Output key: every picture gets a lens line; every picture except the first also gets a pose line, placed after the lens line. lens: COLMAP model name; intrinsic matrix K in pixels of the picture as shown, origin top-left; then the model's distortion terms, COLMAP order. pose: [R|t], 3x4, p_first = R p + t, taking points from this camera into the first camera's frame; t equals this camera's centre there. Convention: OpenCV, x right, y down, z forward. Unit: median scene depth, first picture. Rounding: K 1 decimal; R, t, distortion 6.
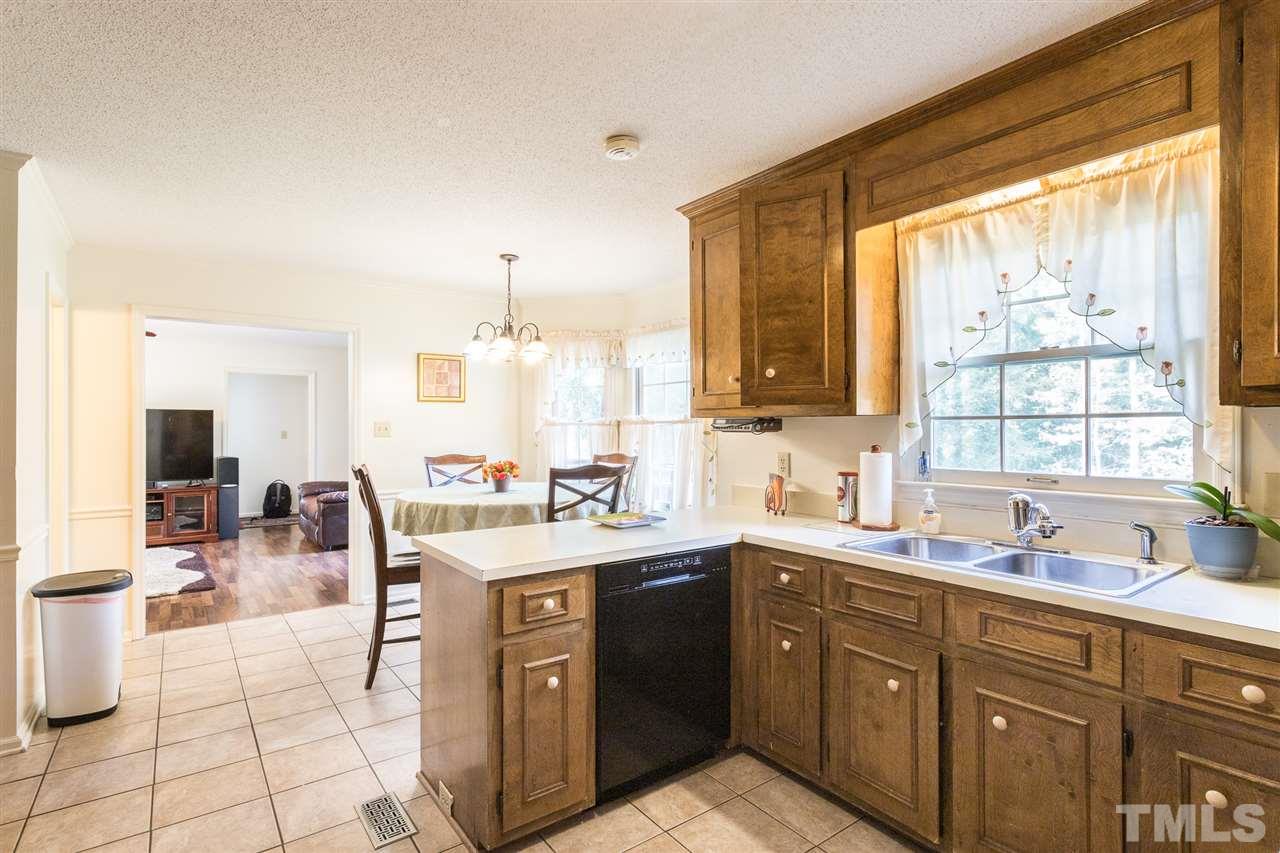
lens RADIAL K [[621.9, 0, 643.9], [0, 621.9, 420.1], [0, 0, 1]] dist [-0.003042, 0.000436]
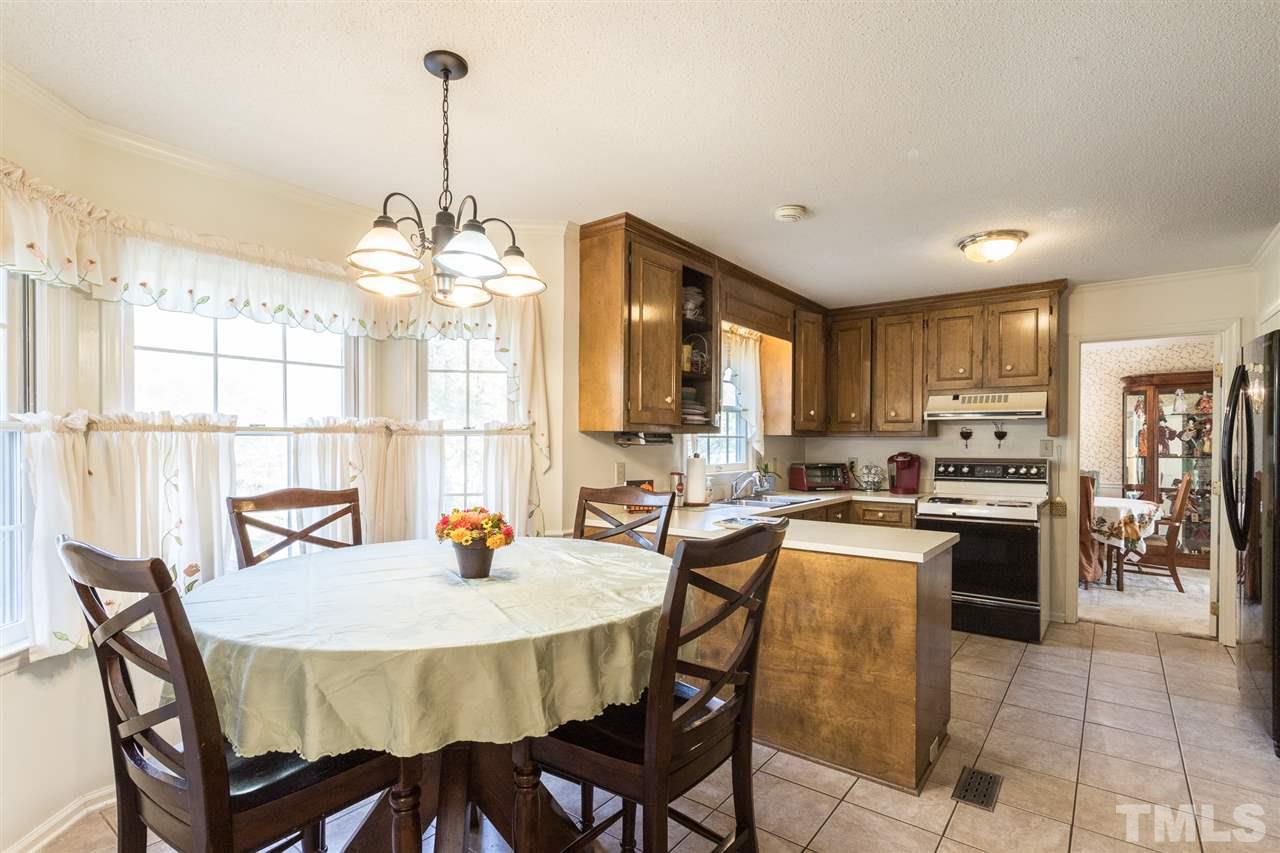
lens RADIAL K [[614.1, 0, 642.4], [0, 614.1, 448.3], [0, 0, 1]] dist [0.001207, -0.000012]
pose [[-0.269154, -0.005471, 0.963082, -1.292540], [-0.013862, 0.999902, 0.001806, 0.032350], [-0.962997, -0.012864, -0.269204, 1.828066]]
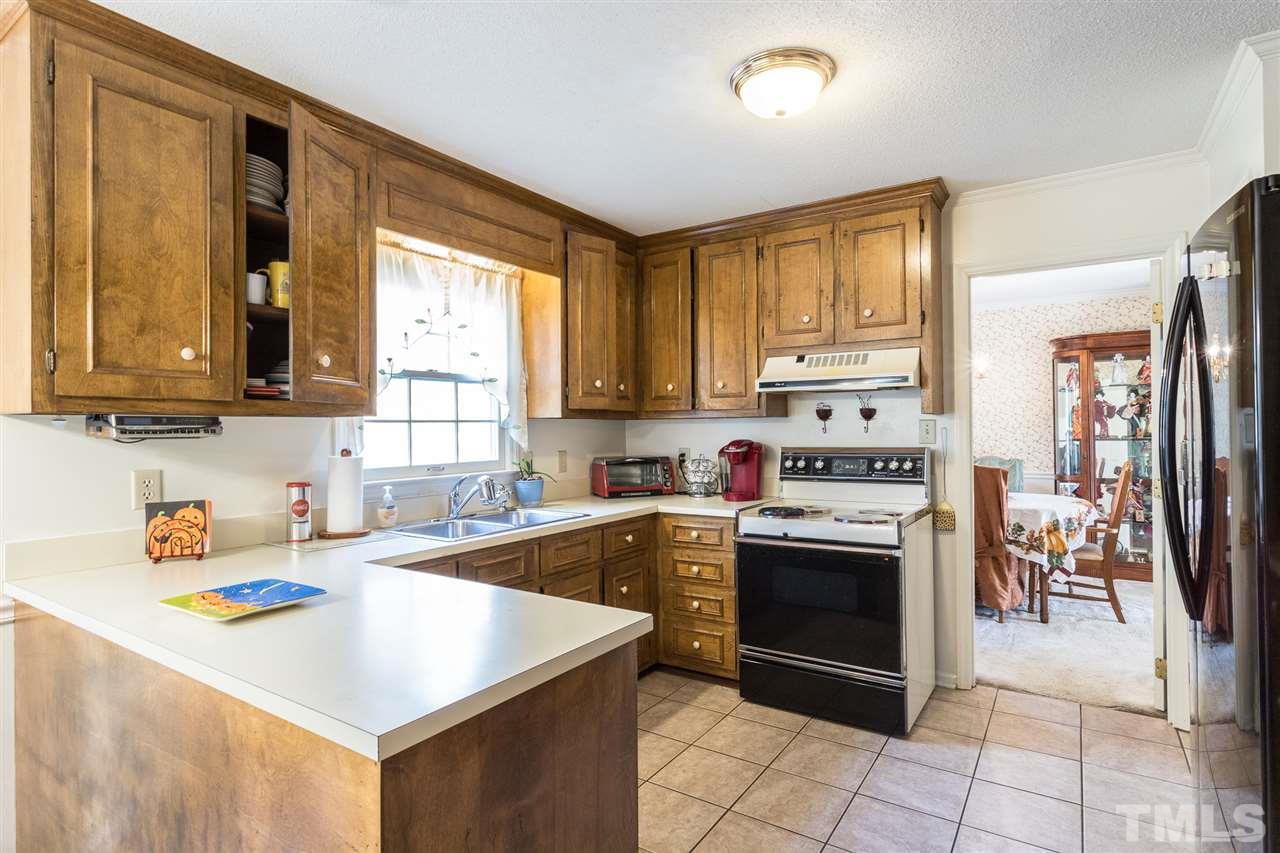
lens RADIAL K [[657.5, 0, 640.0], [0, 657.5, 426.5], [0, 0, 1]] dist [-0.004953, 0.000476]
pose [[-0.337942, 0.010092, 0.941113, -0.856971], [0.000471, 0.999944, -0.010554, 0.020628], [-0.941167, -0.003124, -0.337928, 1.078551]]
